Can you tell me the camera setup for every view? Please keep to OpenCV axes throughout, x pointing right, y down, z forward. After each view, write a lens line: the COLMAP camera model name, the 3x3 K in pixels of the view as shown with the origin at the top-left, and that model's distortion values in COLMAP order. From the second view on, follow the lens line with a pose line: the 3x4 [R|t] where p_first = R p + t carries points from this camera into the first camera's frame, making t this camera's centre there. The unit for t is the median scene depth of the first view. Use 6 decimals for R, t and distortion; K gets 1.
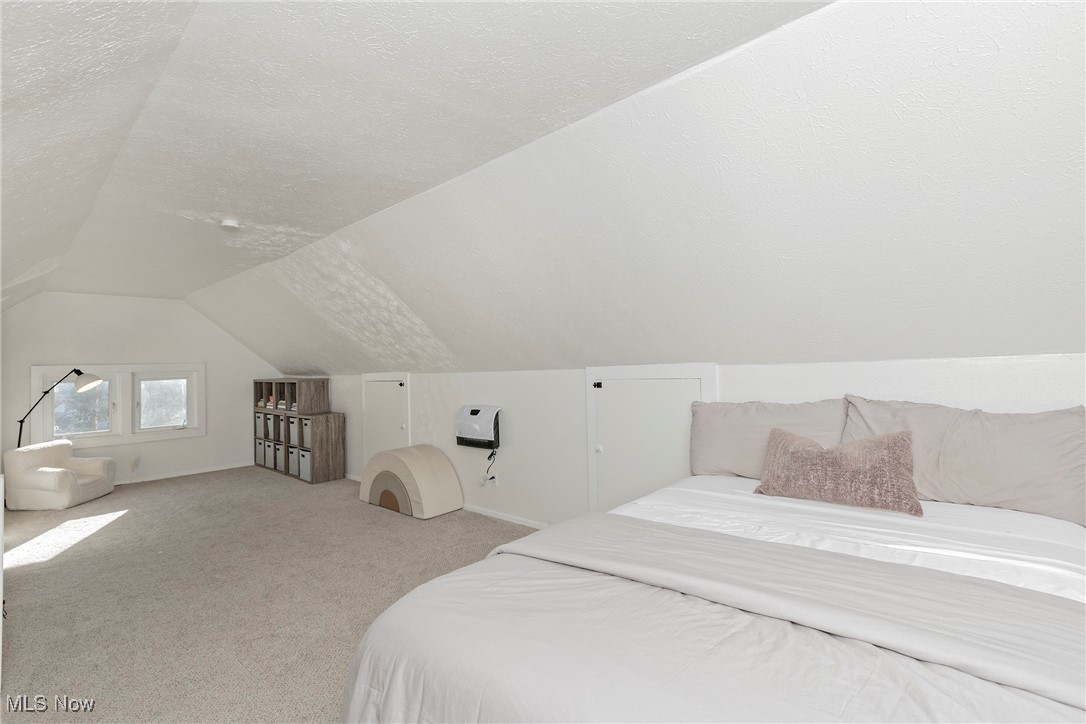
lens RADIAL K [[505.2, 0, 543.0], [0, 505.2, 362.0], [0, 0, 1]] dist [0.001579, 0.000048]
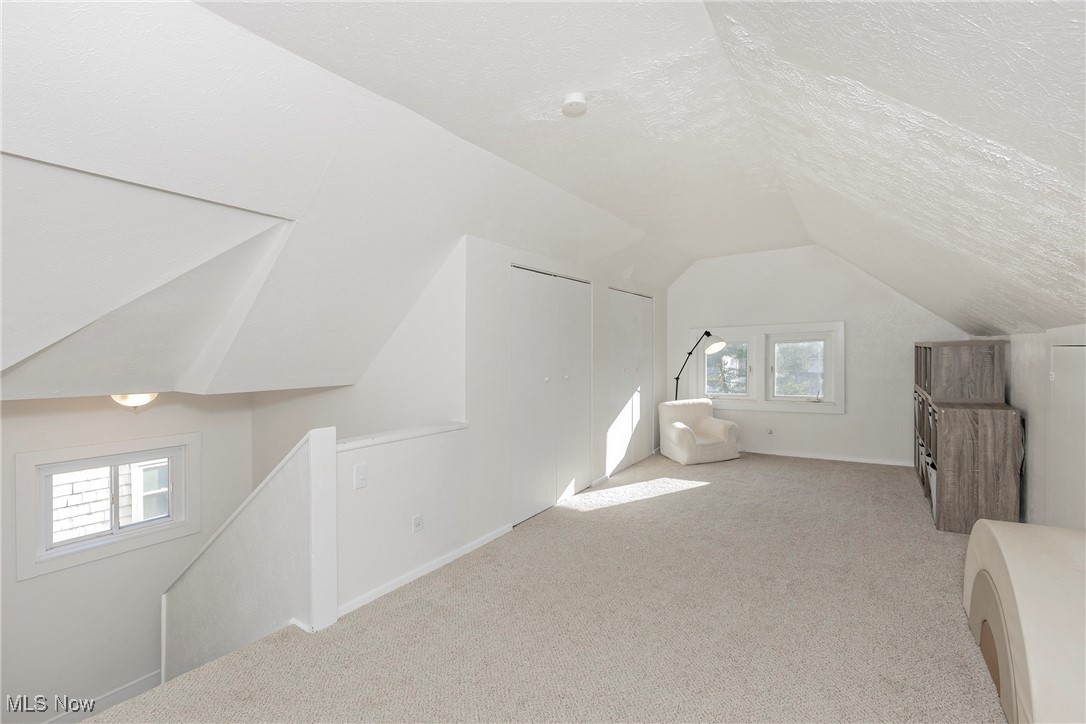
lens RADIAL K [[492.6, 0, 543.0], [0, 492.6, 362.0], [0, 0, 1]] dist [0.000745, -0.000021]
pose [[0.155239, 0.042758, -0.986951, 0.006784], [0.029459, 0.998418, 0.047888, 0.016956], [0.987438, -0.036509, 0.153734, 0.466152]]
